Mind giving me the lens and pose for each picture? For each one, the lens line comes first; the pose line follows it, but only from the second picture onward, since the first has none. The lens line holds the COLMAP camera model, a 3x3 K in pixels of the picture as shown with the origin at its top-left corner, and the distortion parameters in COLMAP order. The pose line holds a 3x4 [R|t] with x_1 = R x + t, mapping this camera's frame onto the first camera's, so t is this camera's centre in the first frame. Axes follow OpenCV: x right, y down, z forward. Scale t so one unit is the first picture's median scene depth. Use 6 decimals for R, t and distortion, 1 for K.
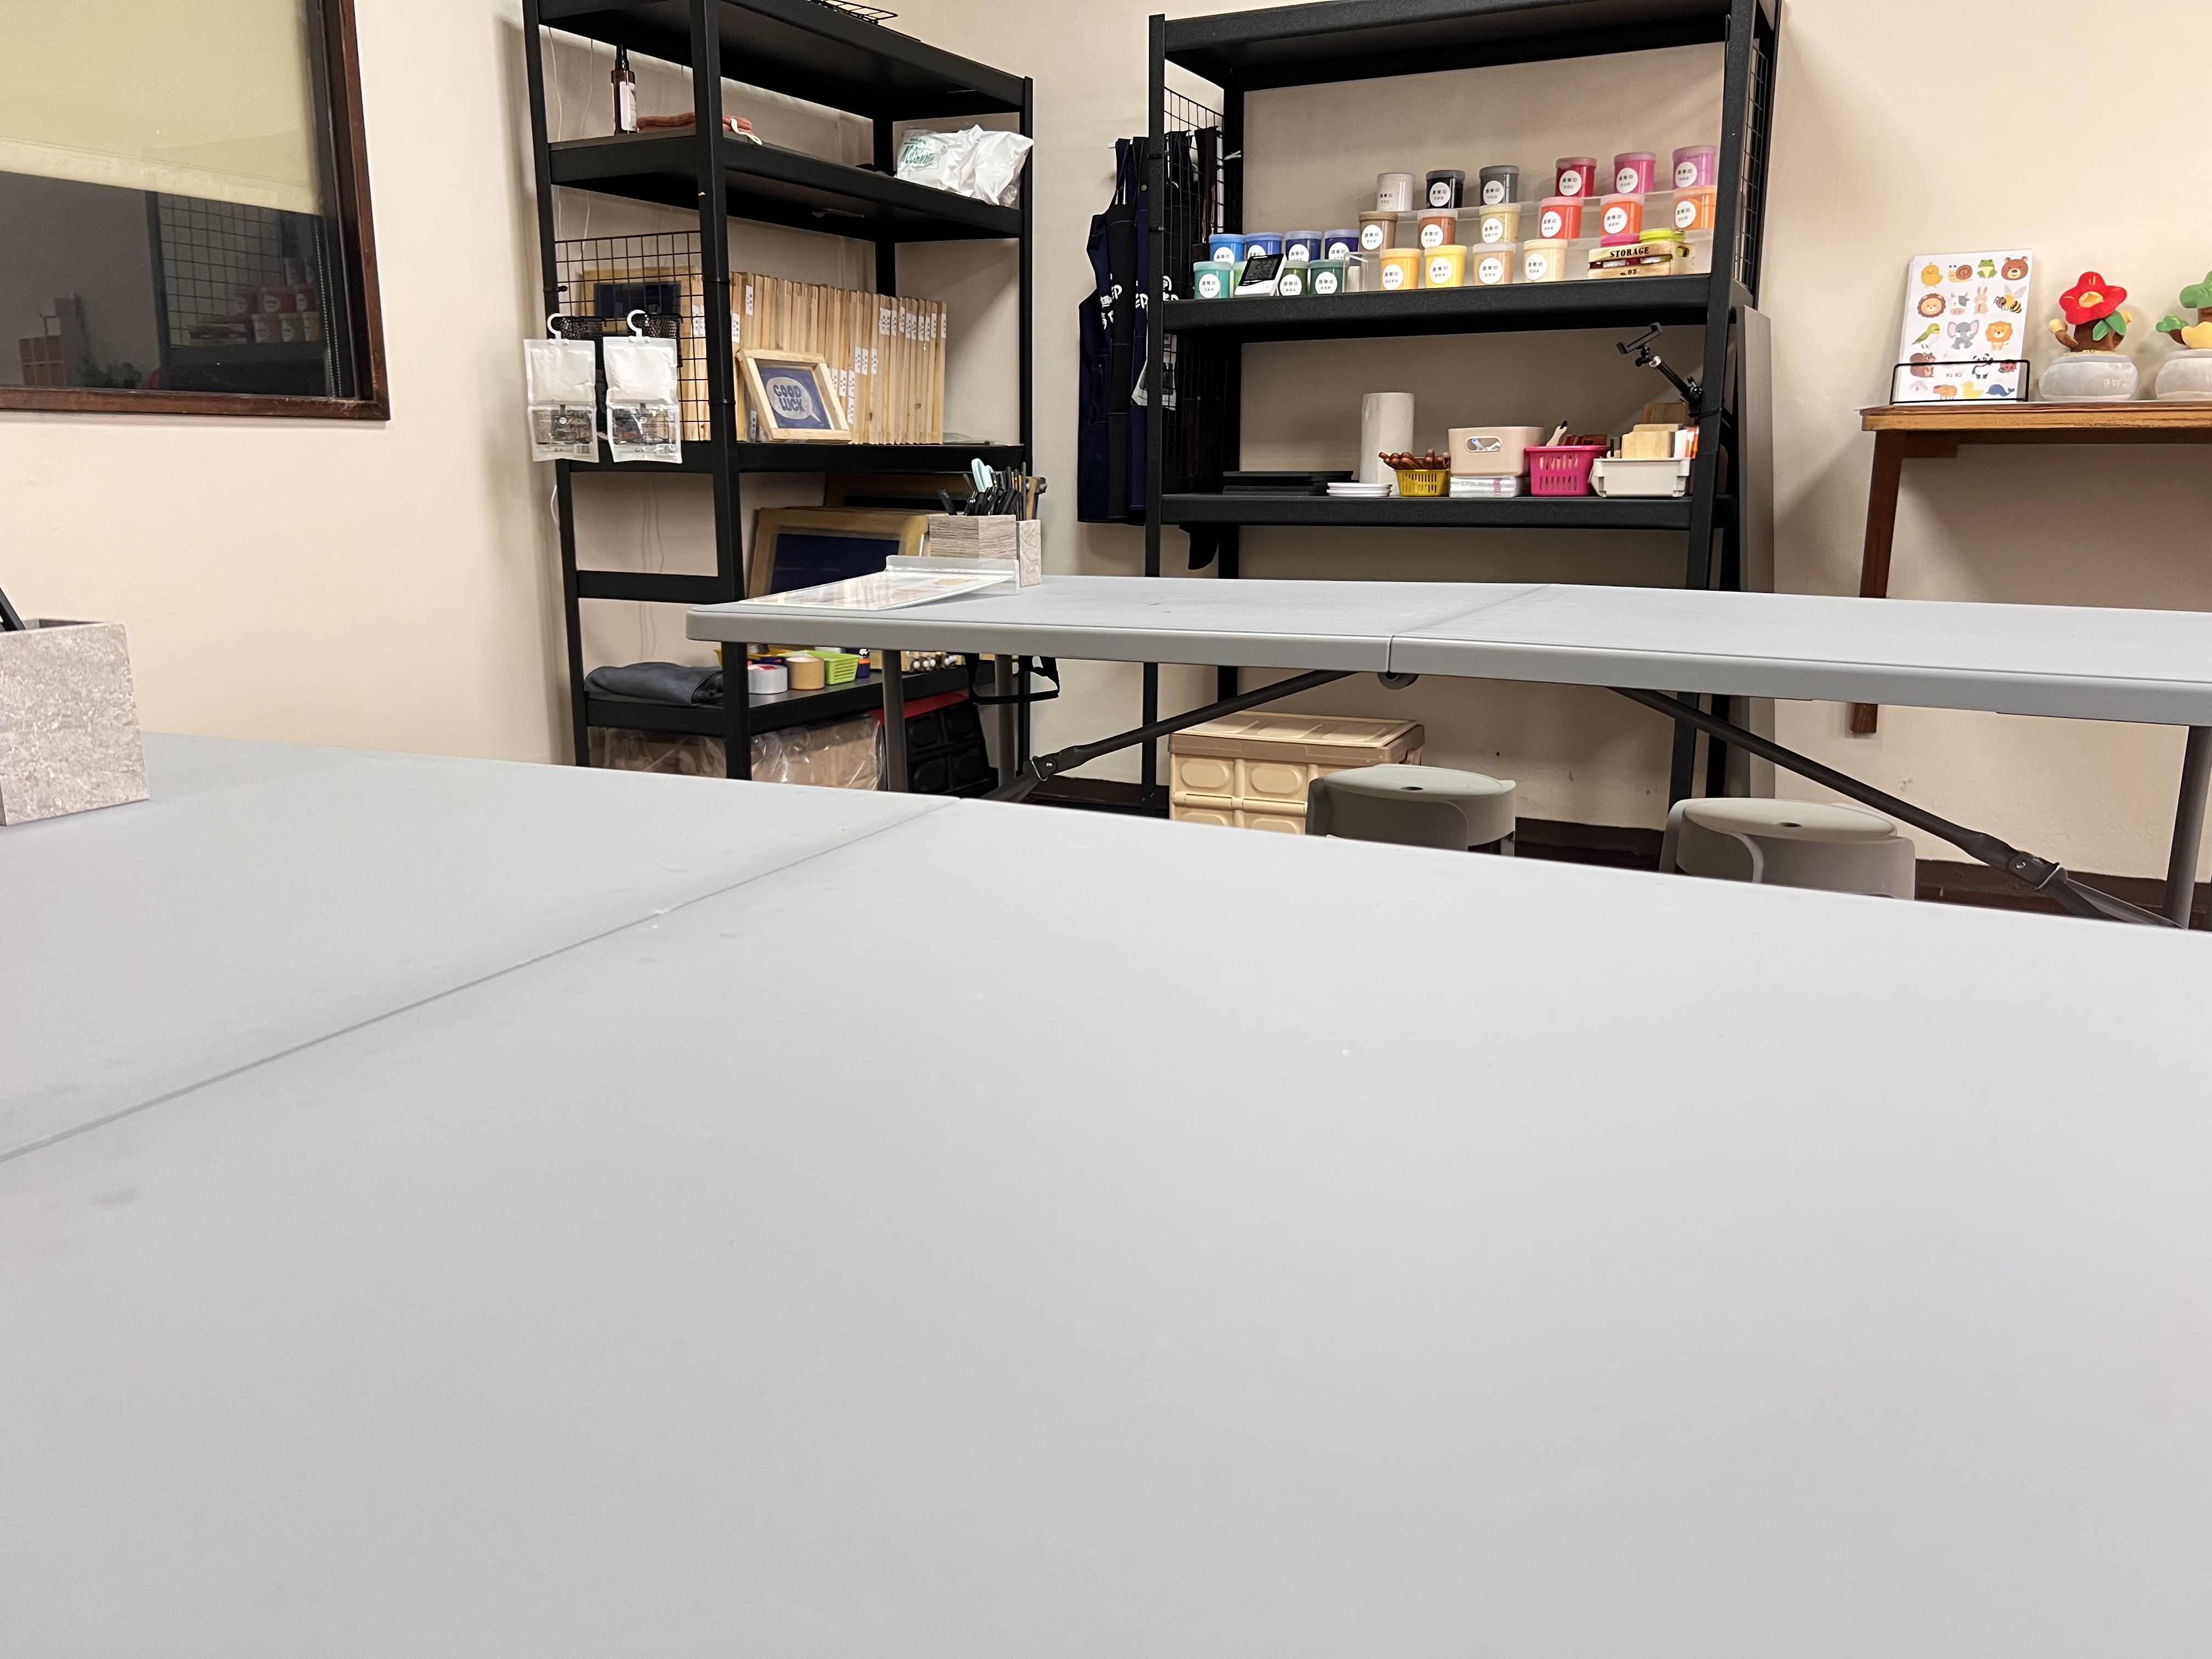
lens RADIAL K [[1658.3, 0, 1106.0], [0, 1658.3, 829.5], [0, 0, 1]] dist [0.001126, 0.002418]
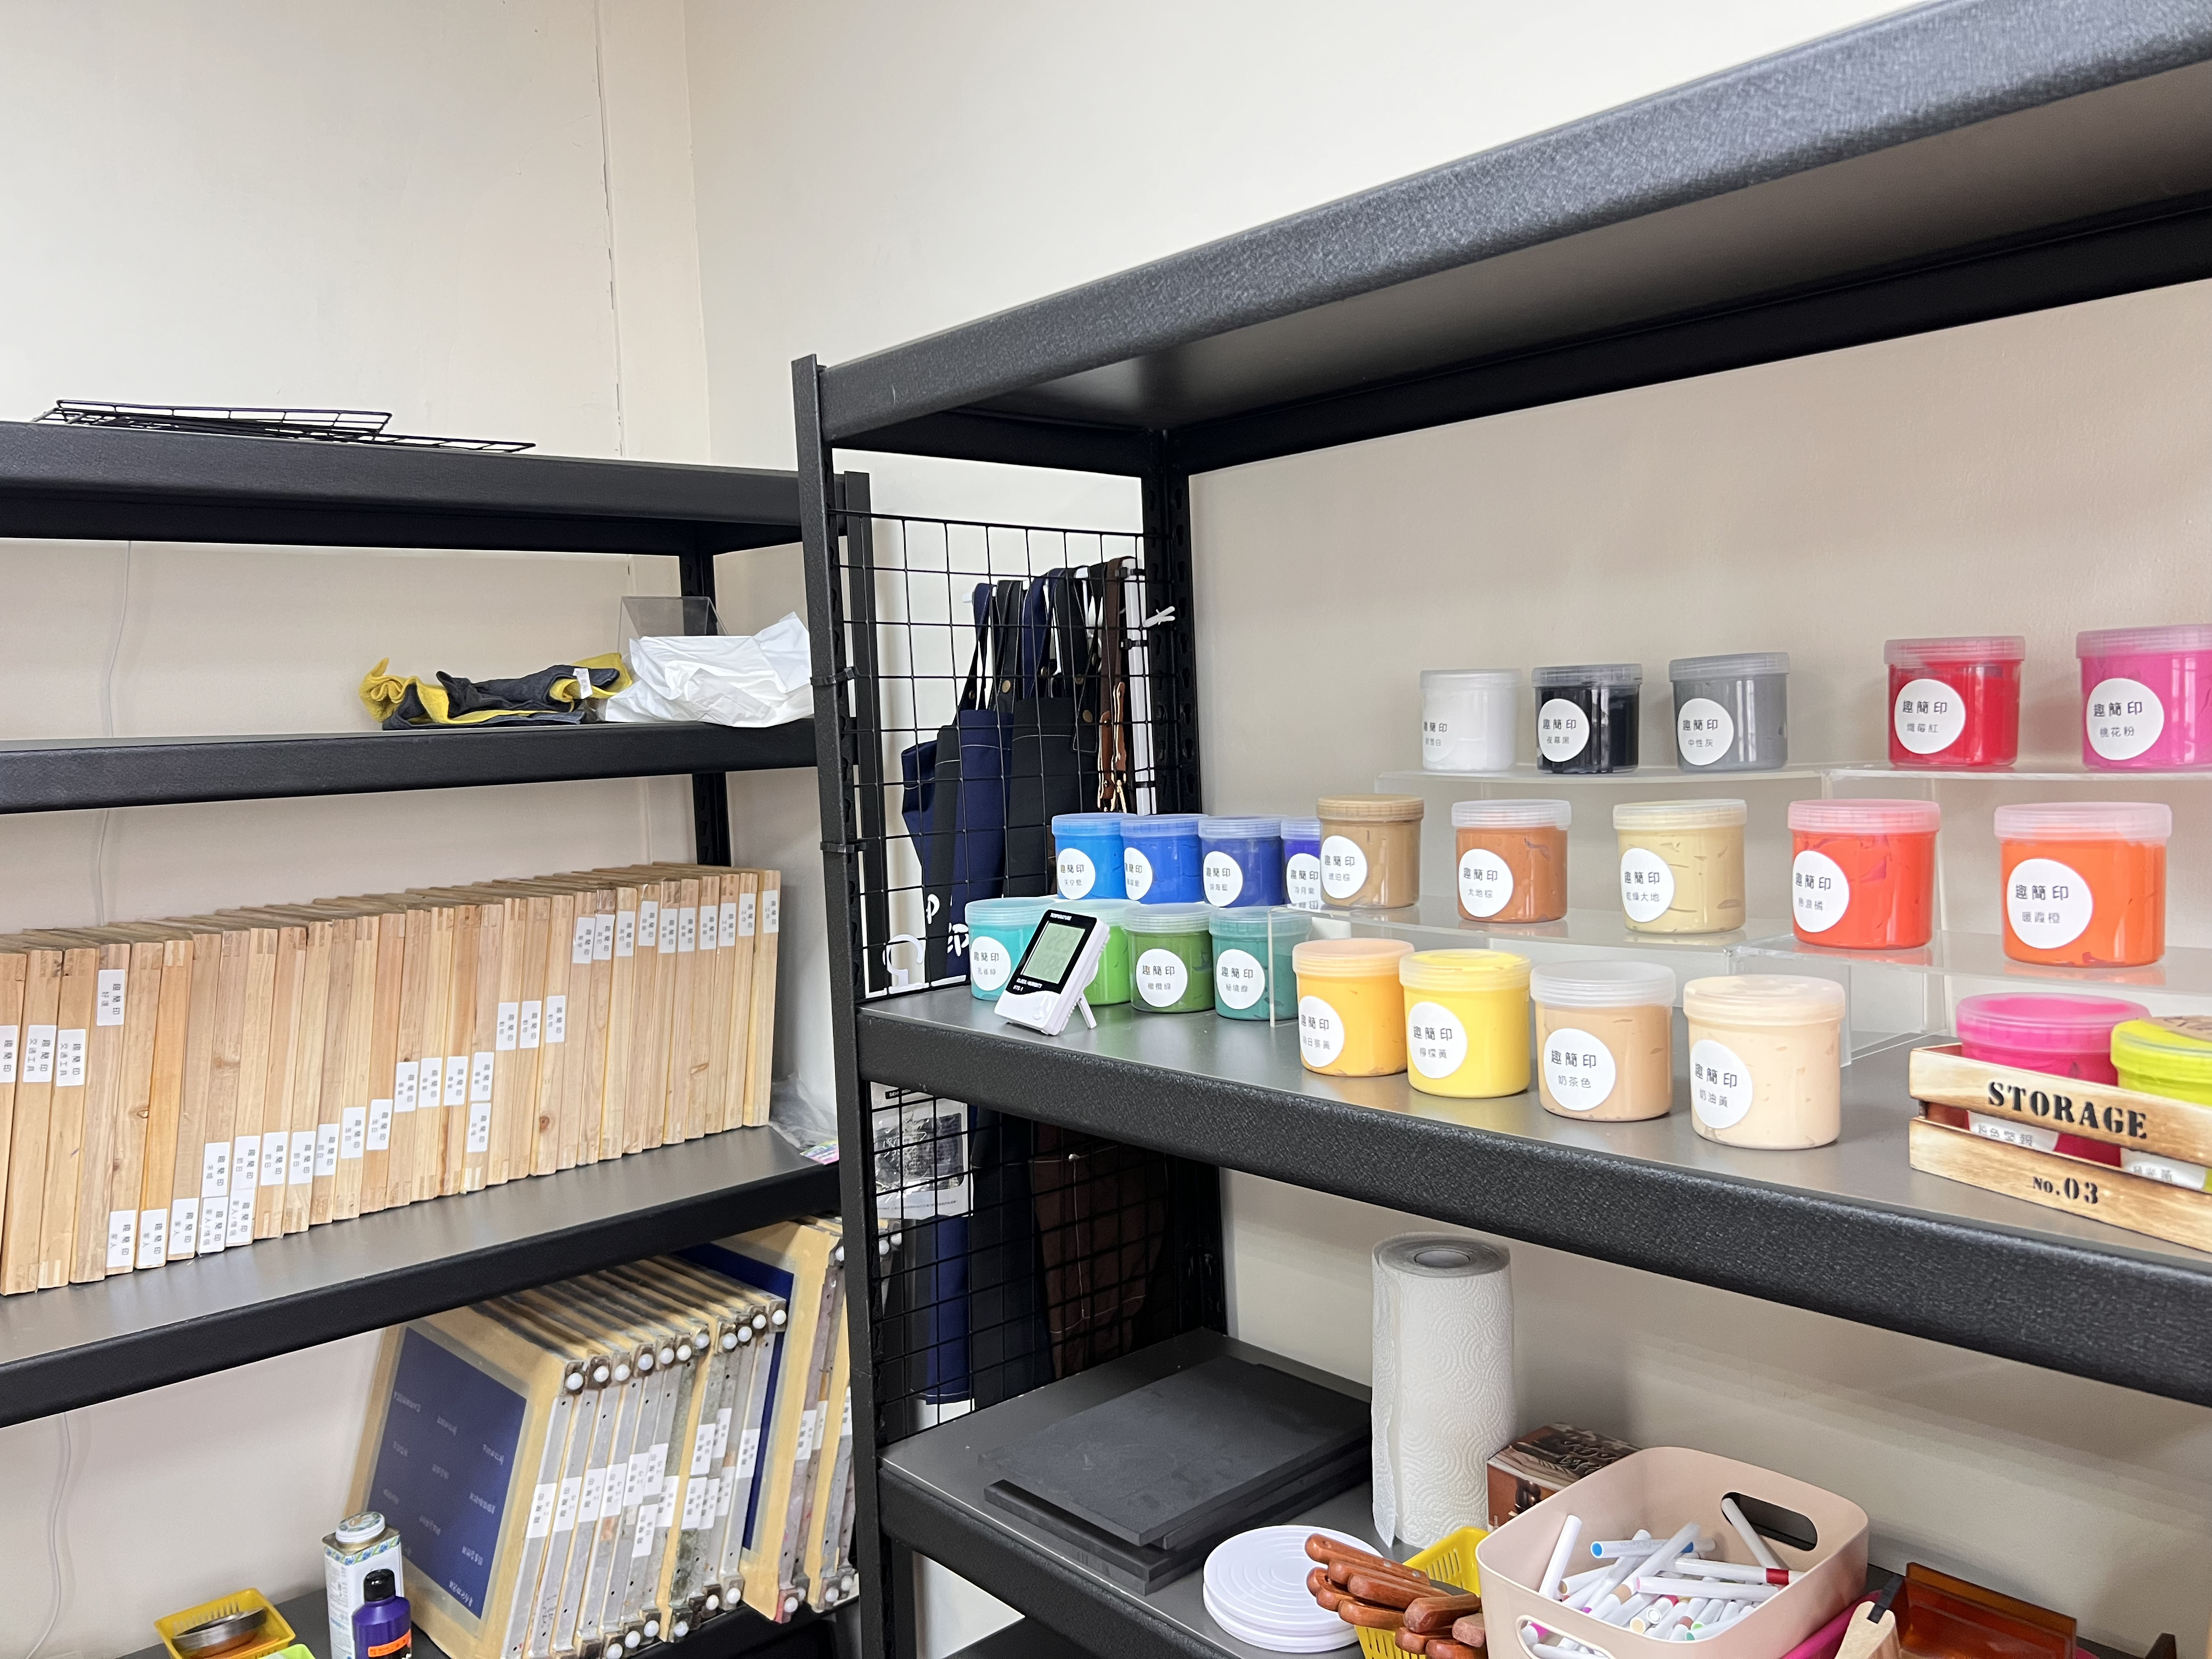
lens RADIAL K [[1658.3, 0, 1106.0], [0, 1658.3, 829.5], [0, 0, 1]] dist [0.001126, 0.002418]
pose [[0.931860, -0.011739, -0.362627, 0.224203], [-0.040957, 0.989684, -0.137286, -0.287147], [0.360498, 0.142784, 0.921767, 0.588910]]
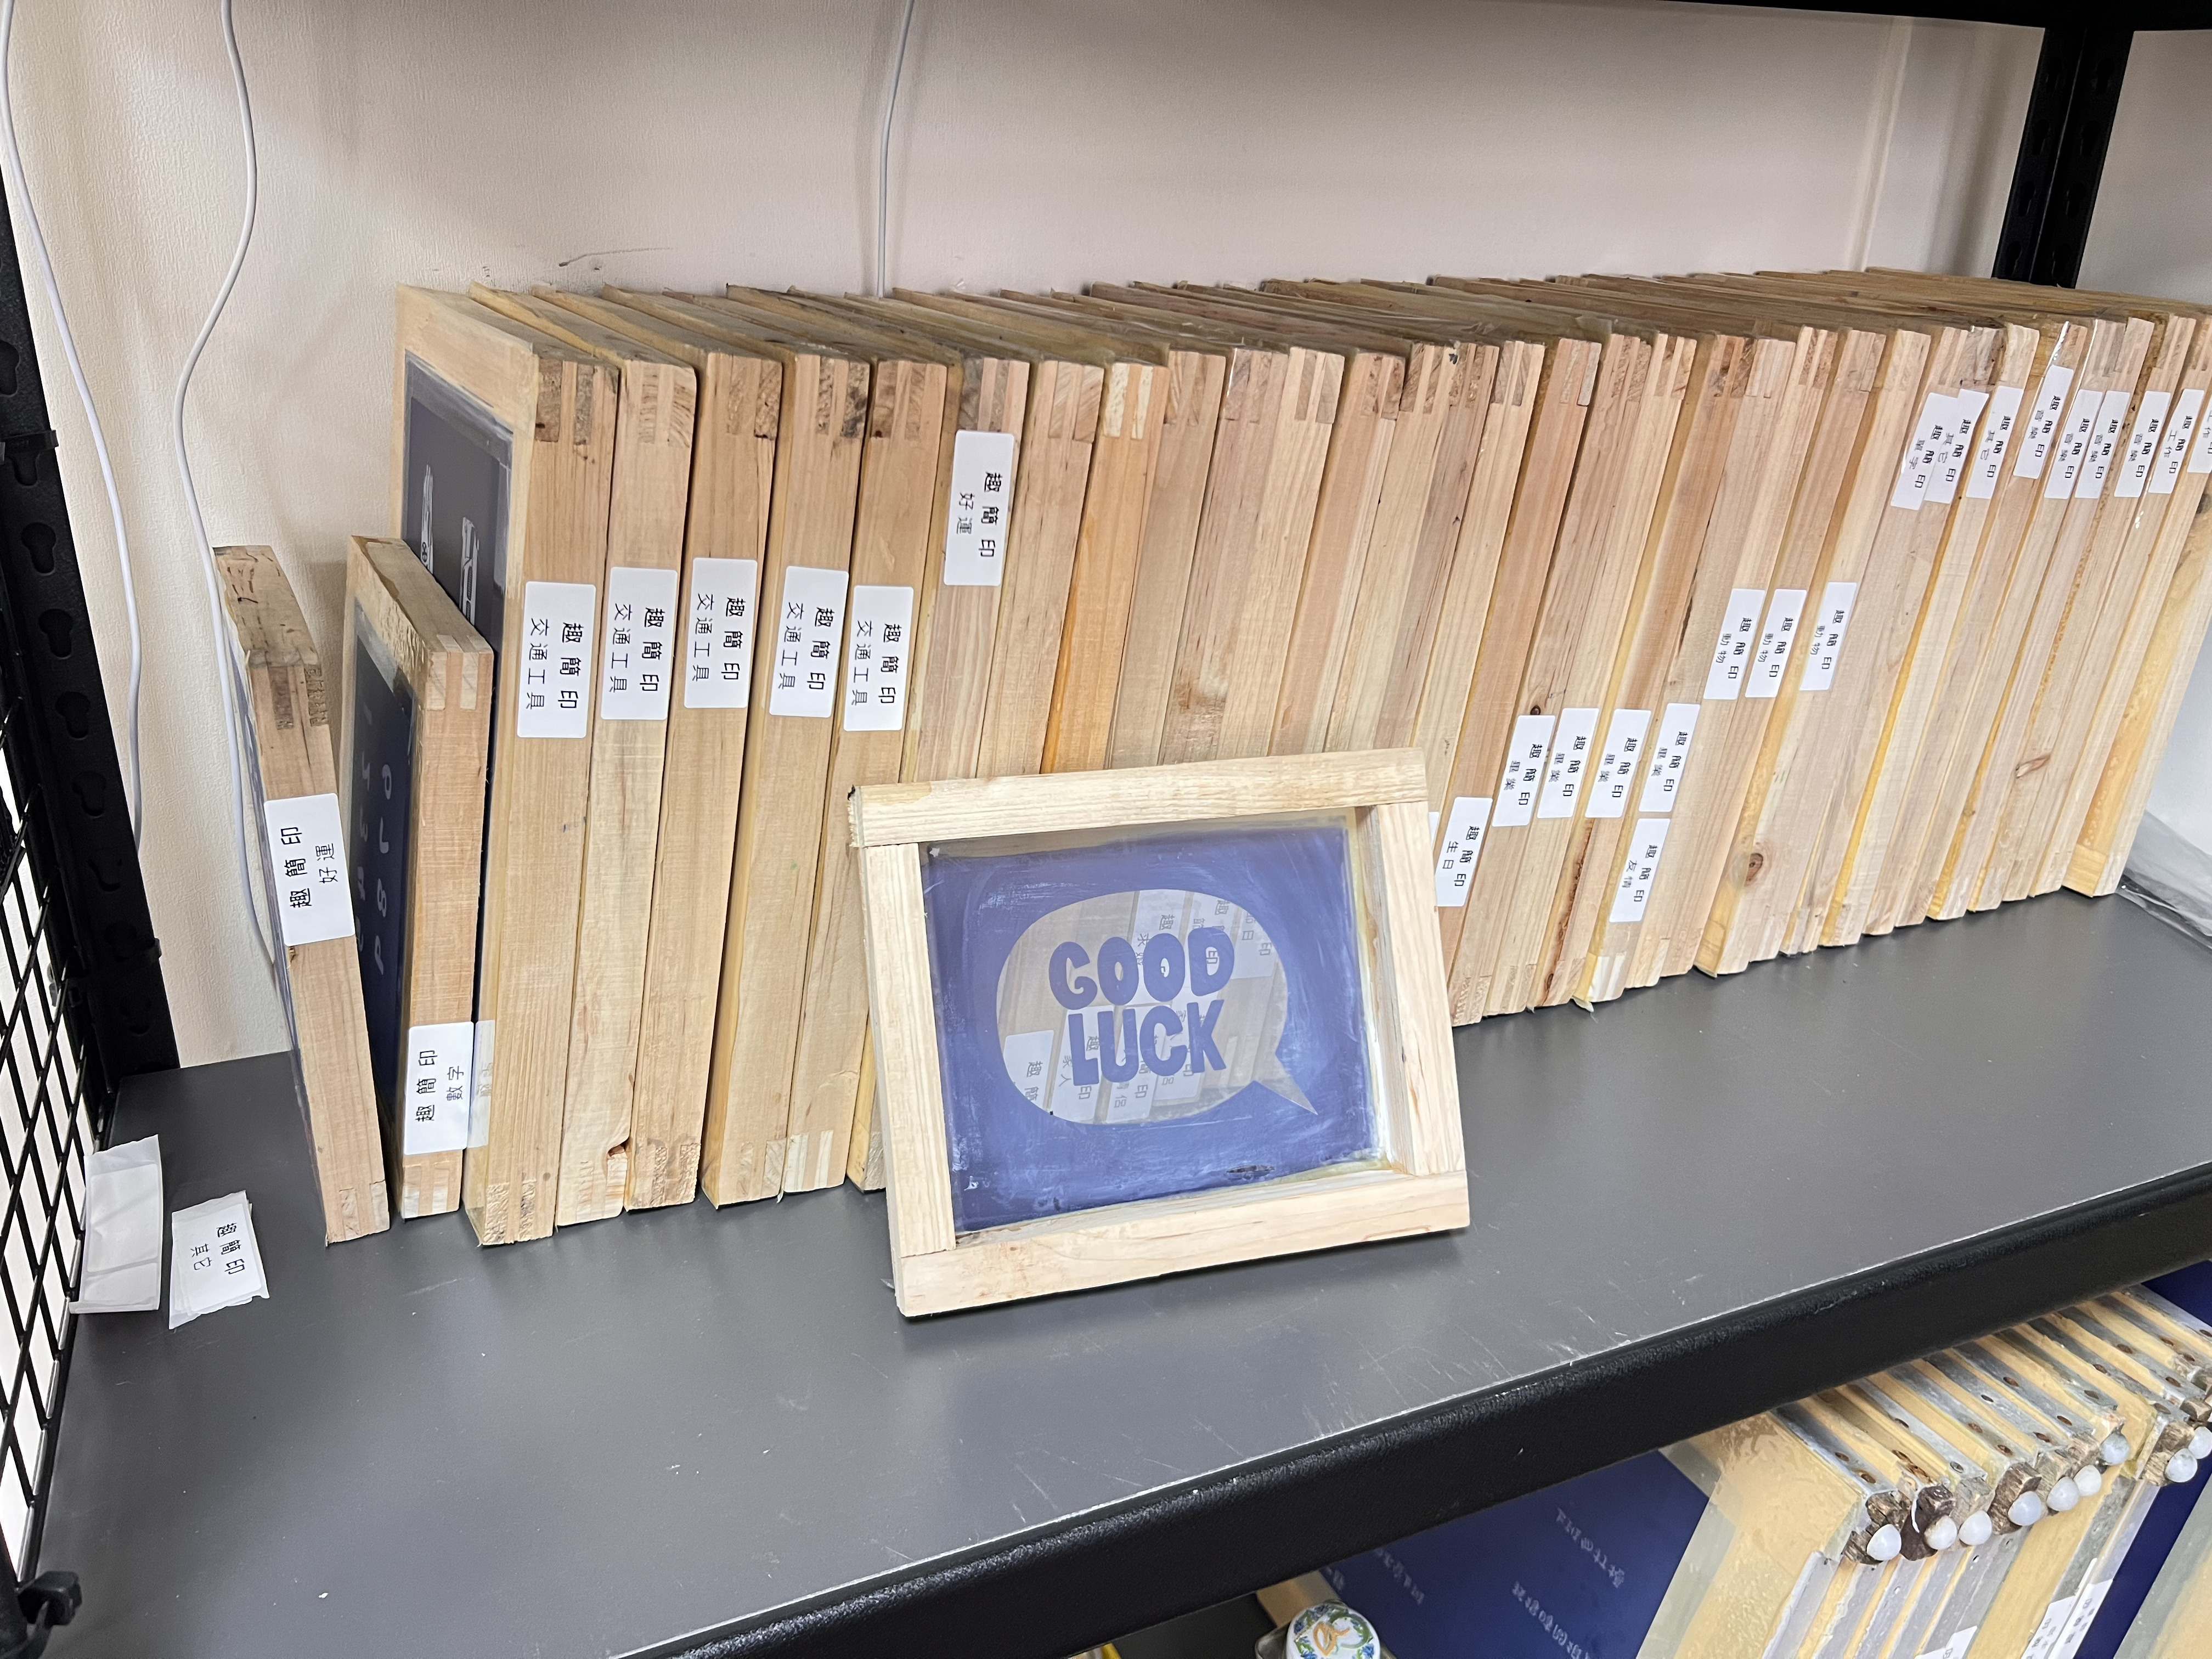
lens RADIAL K [[1693.8, 0, 1106.0], [0, 1693.8, 829.5], [0, 0, 1]] dist [0.069010, -0.102139]
pose [[0.781172, 0.262984, -0.566225, -0.082111], [-0.171039, 0.962401, 0.211022, -0.300173], [0.600430, -0.067998, 0.796781, 0.787312]]
